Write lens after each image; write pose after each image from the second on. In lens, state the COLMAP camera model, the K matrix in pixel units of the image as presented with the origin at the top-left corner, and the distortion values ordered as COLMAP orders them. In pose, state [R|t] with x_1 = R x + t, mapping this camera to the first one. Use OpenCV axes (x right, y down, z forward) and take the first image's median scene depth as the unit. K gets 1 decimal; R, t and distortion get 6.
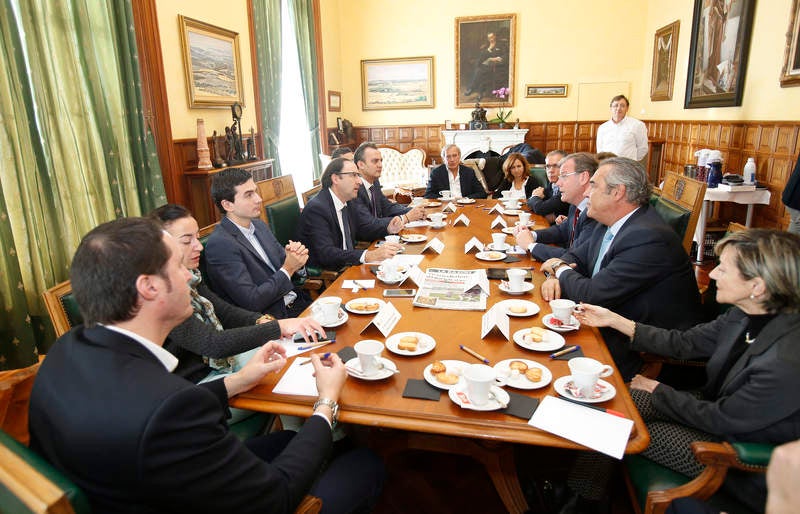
lens RADIAL K [[485.1, 0, 400.0], [0, 485.1, 257.0], [0, 0, 1]] dist [-0.055110, 0.052231]
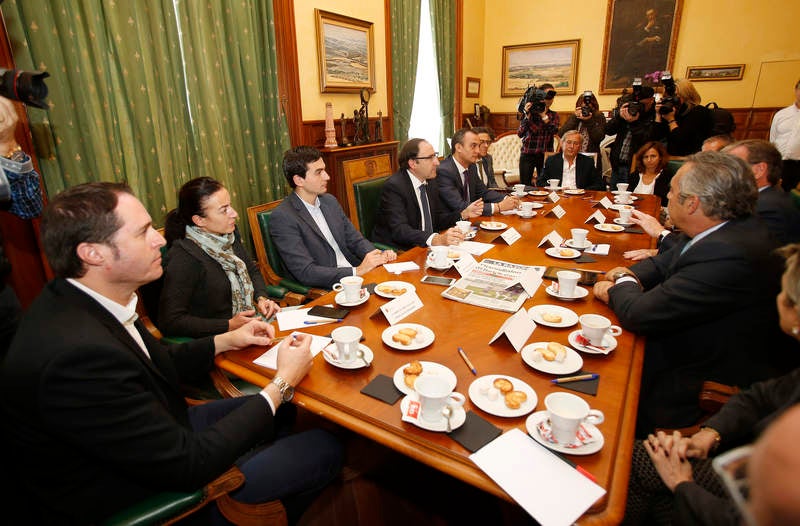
lens RADIAL K [[438.4, 0, 390.9], [0, 438.4, 262.6], [0, 0, 1]] dist [-0.057783, 0.045125]
pose [[0.935761, 0.118786, -0.332027, 0.093680], [-0.096586, 0.991887, 0.082649, -0.012422], [0.339151, -0.045270, 0.939642, 0.065546]]
